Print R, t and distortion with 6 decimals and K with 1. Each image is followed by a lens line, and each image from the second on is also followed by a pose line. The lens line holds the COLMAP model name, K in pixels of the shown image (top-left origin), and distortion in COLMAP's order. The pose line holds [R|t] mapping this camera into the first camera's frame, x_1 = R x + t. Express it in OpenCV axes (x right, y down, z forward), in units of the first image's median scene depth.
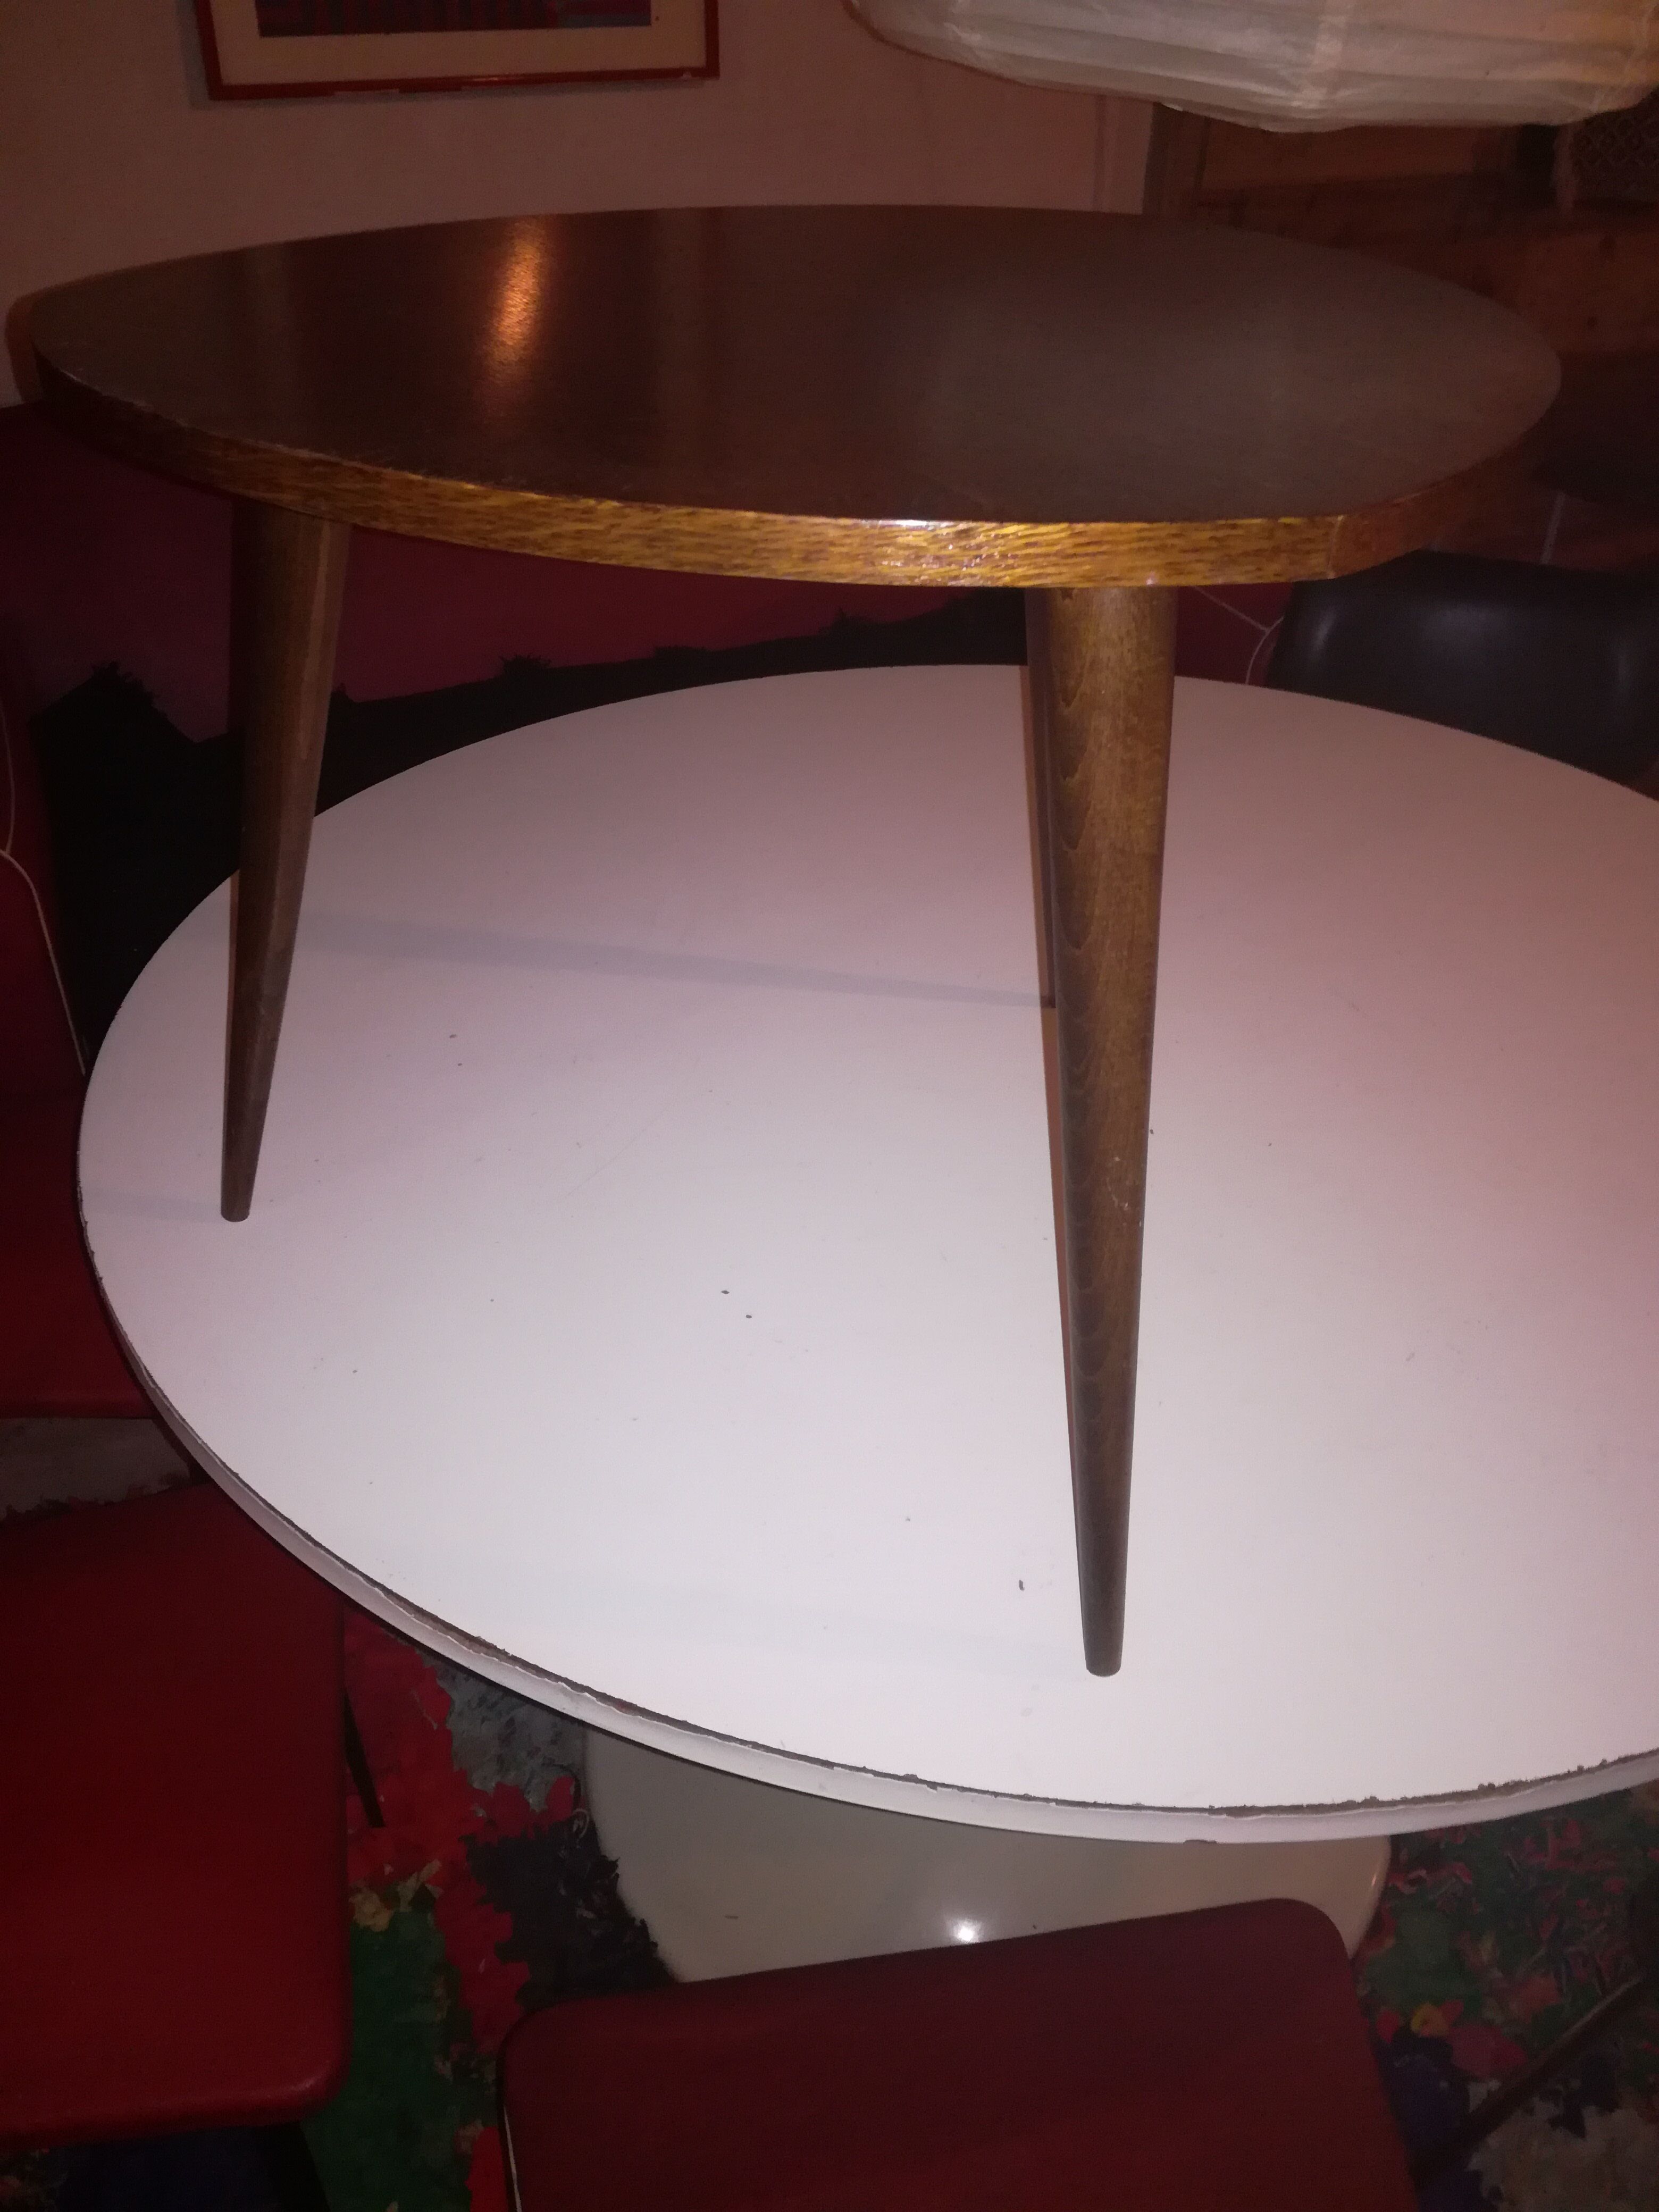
lens RADIAL K [[1845.0, 0, 829.5], [0, 1845.0, 1106.0], [0, 0, 1]] dist [0.093728, -0.179602]
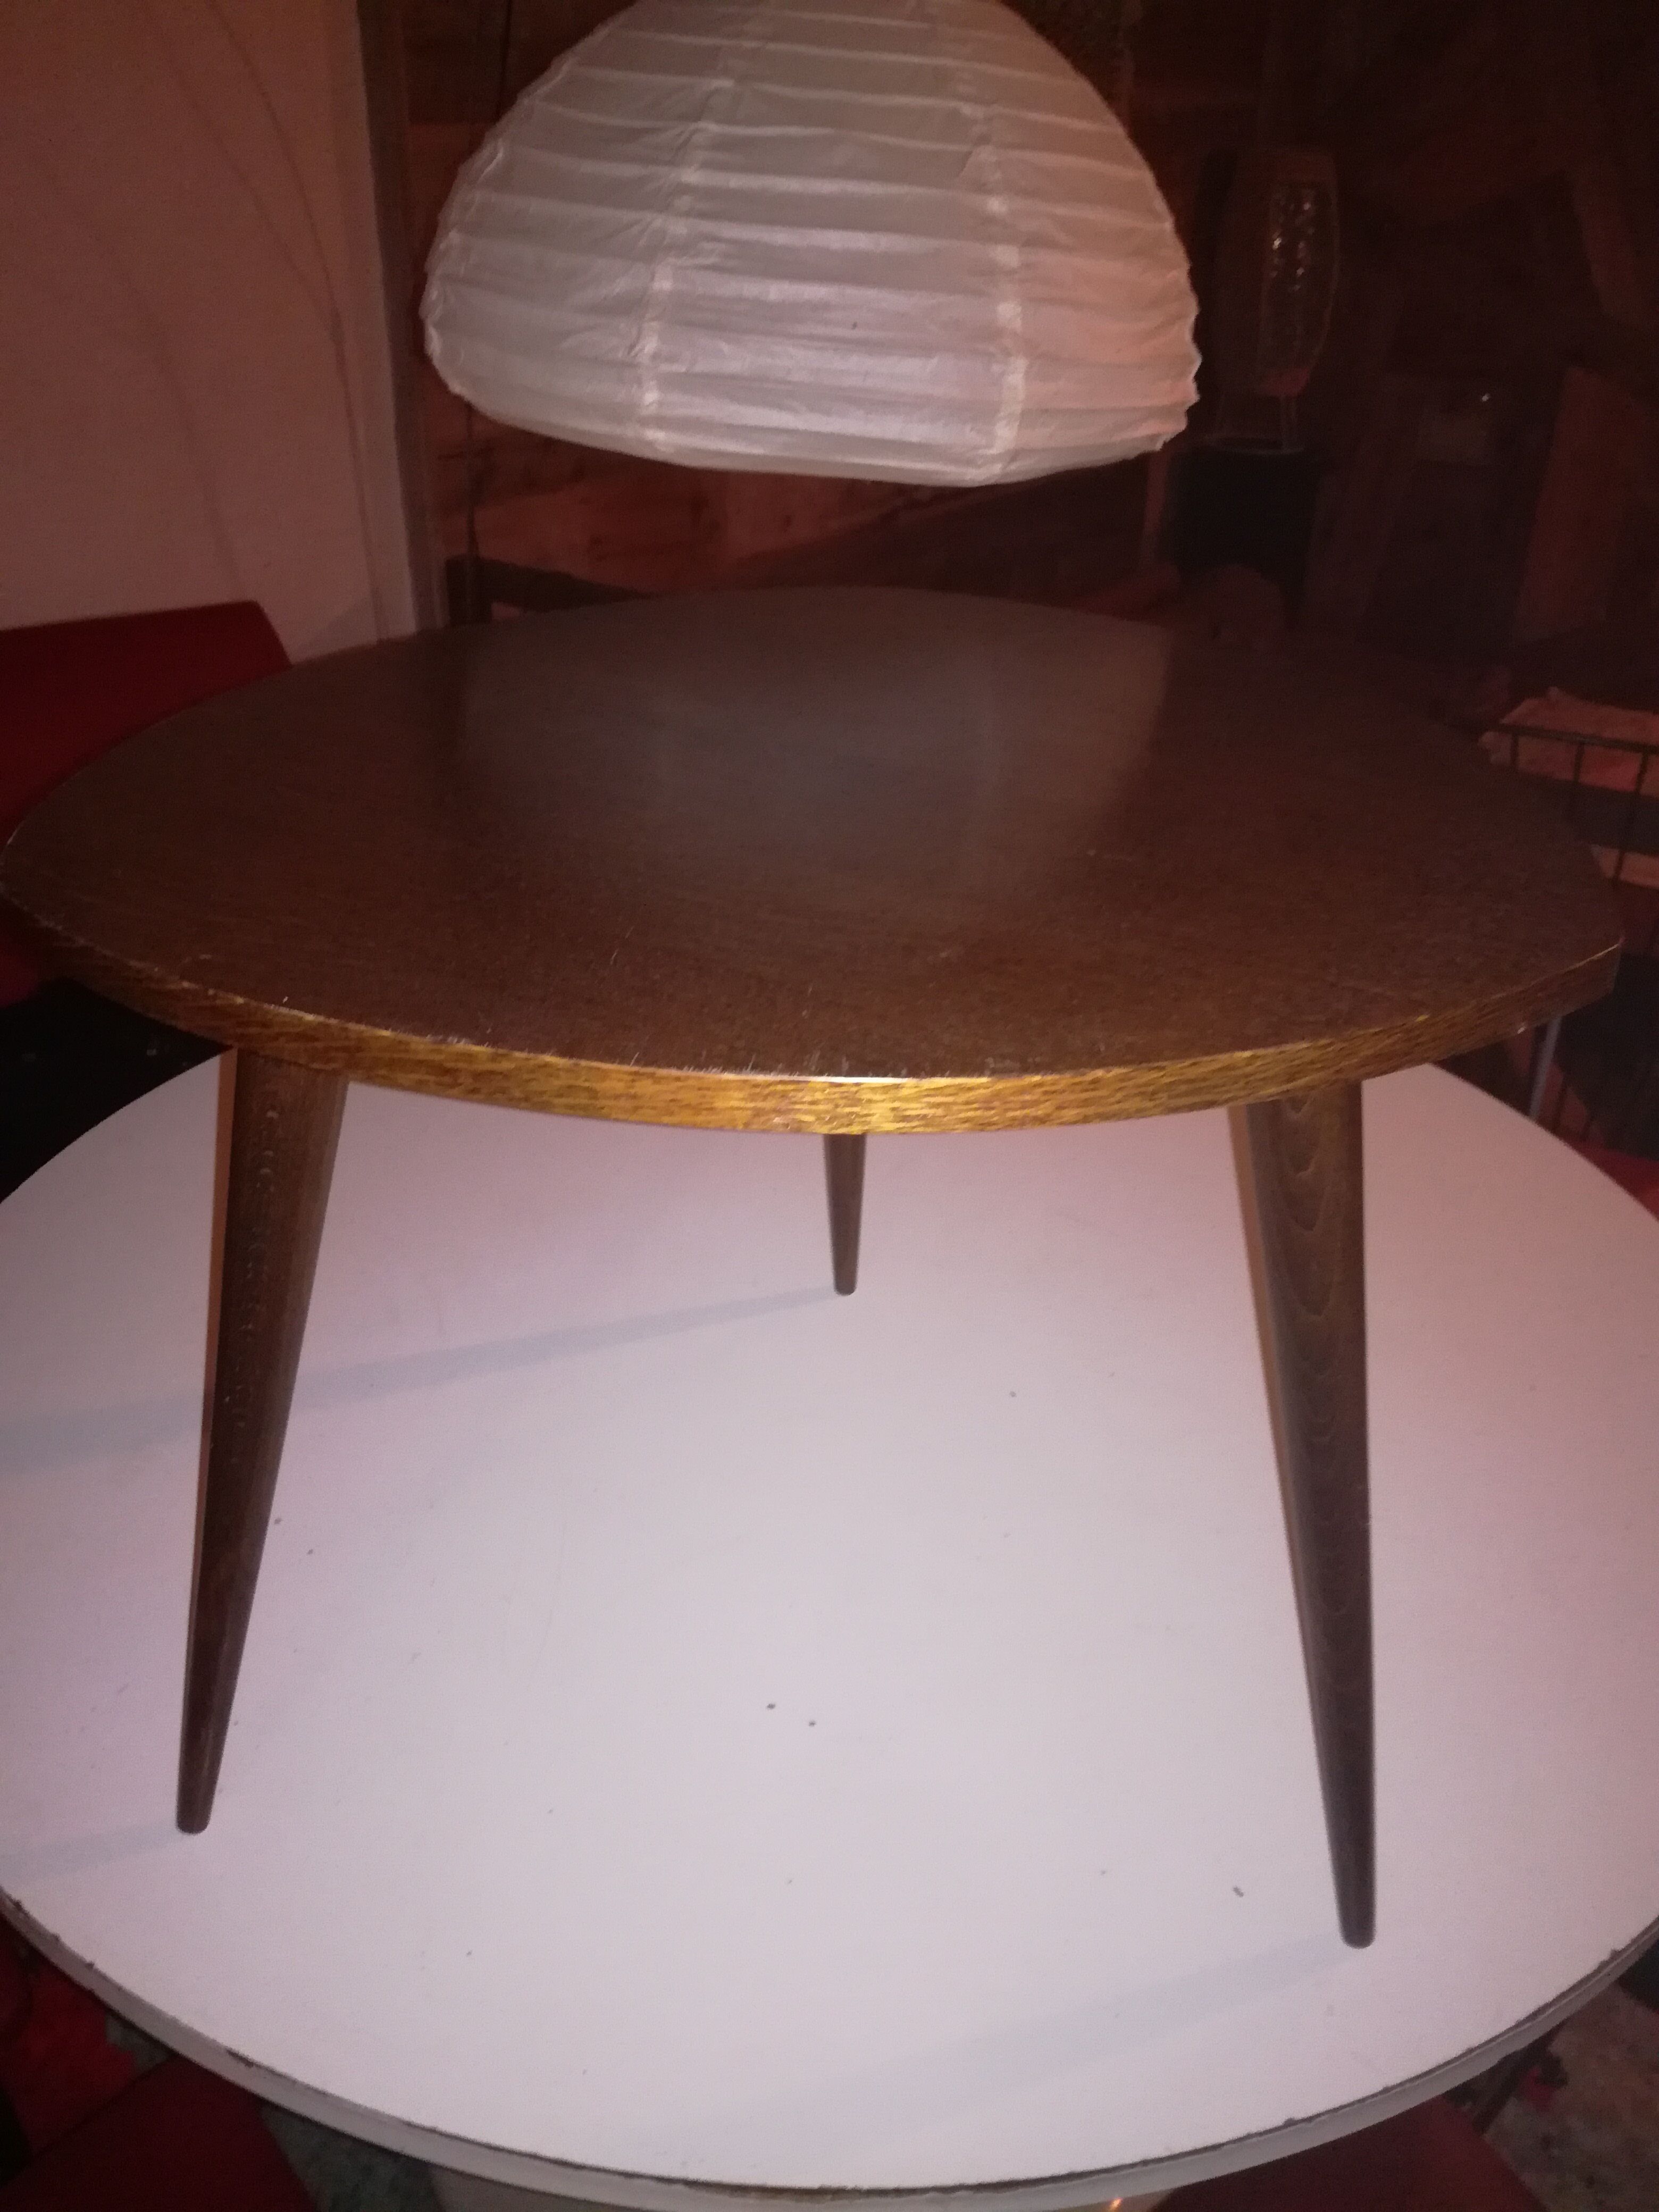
lens RADIAL K [[1805.5, 0, 918.7], [0, 1805.5, 1103.5], [0, 0, 1]] dist [0.003527, 0.001260]
pose [[0.884877, -0.223266, 0.408833, -0.616409], [0.257292, 0.965886, -0.029406, -0.302853], [-0.388321, 0.131211, 0.912135, 0.144526]]
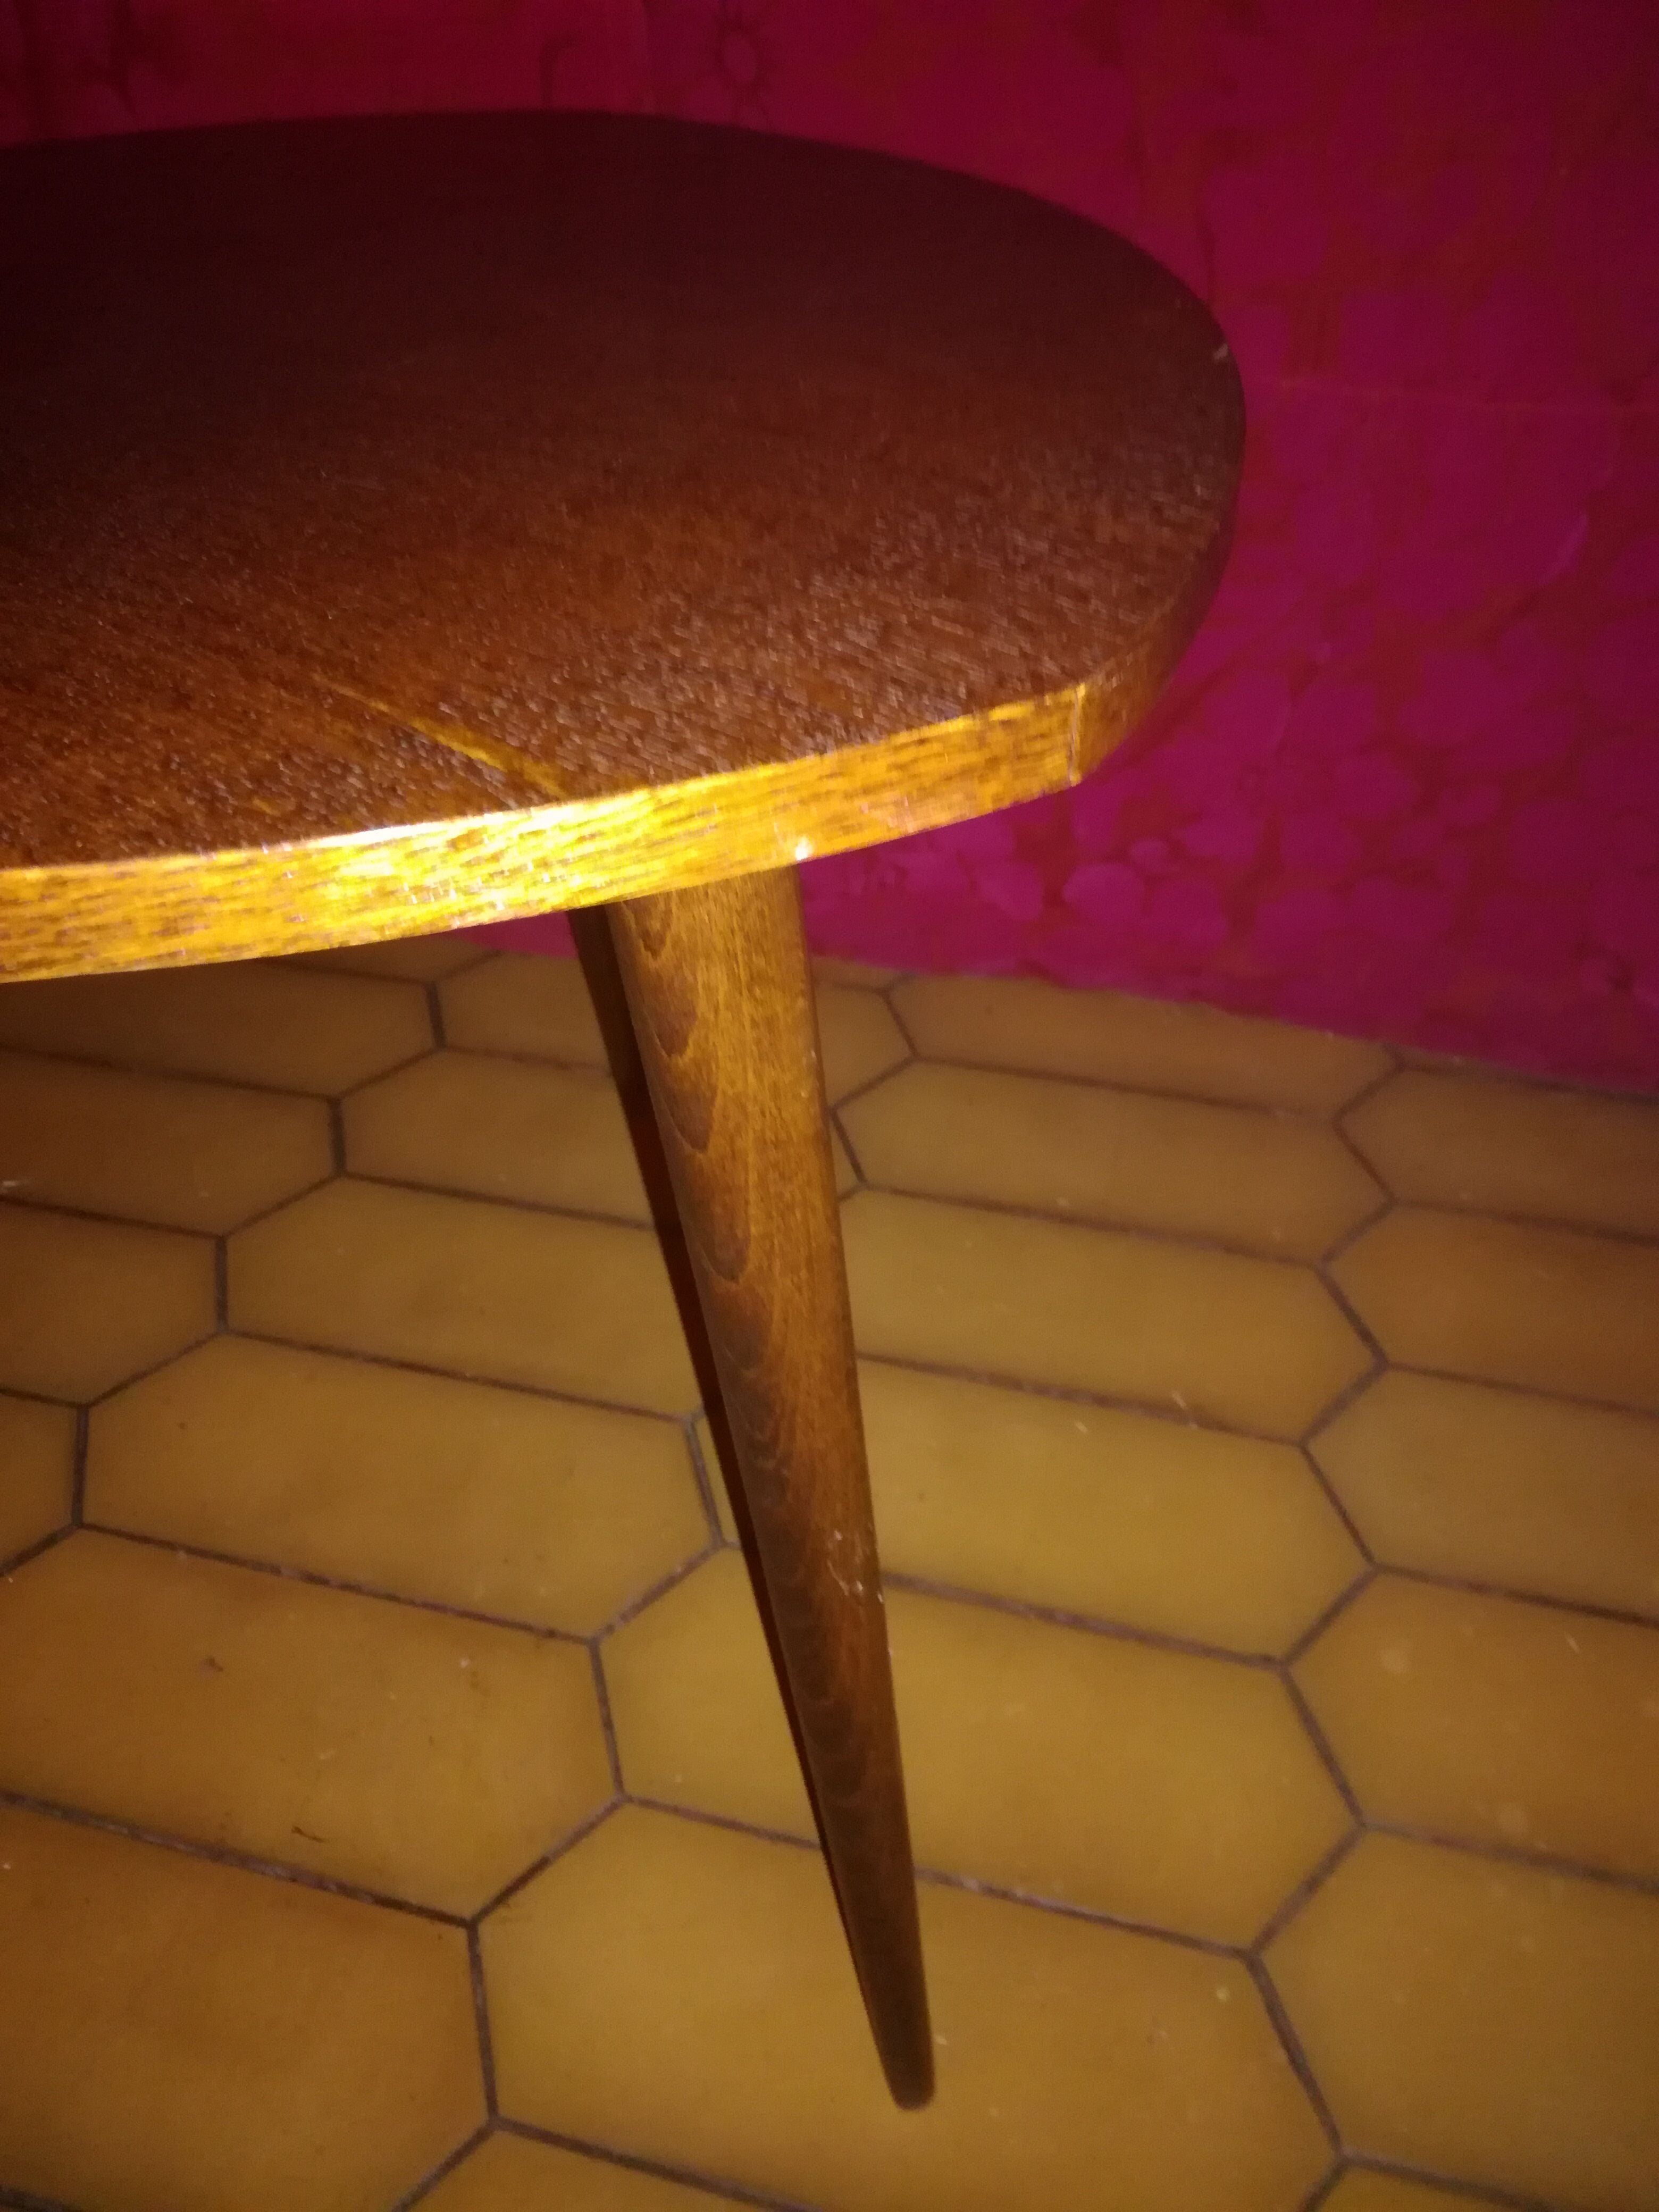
lens RADIAL K [[1845.0, 0, 829.5], [0, 1845.0, 1106.0], [0, 0, 1]] dist [0.093728, -0.179602]
pose [[0.950986, -0.205495, 0.231081, 0.032858], [0.193226, 0.978300, 0.074783, -0.247642], [-0.241434, -0.026467, 0.970056, 0.443558]]
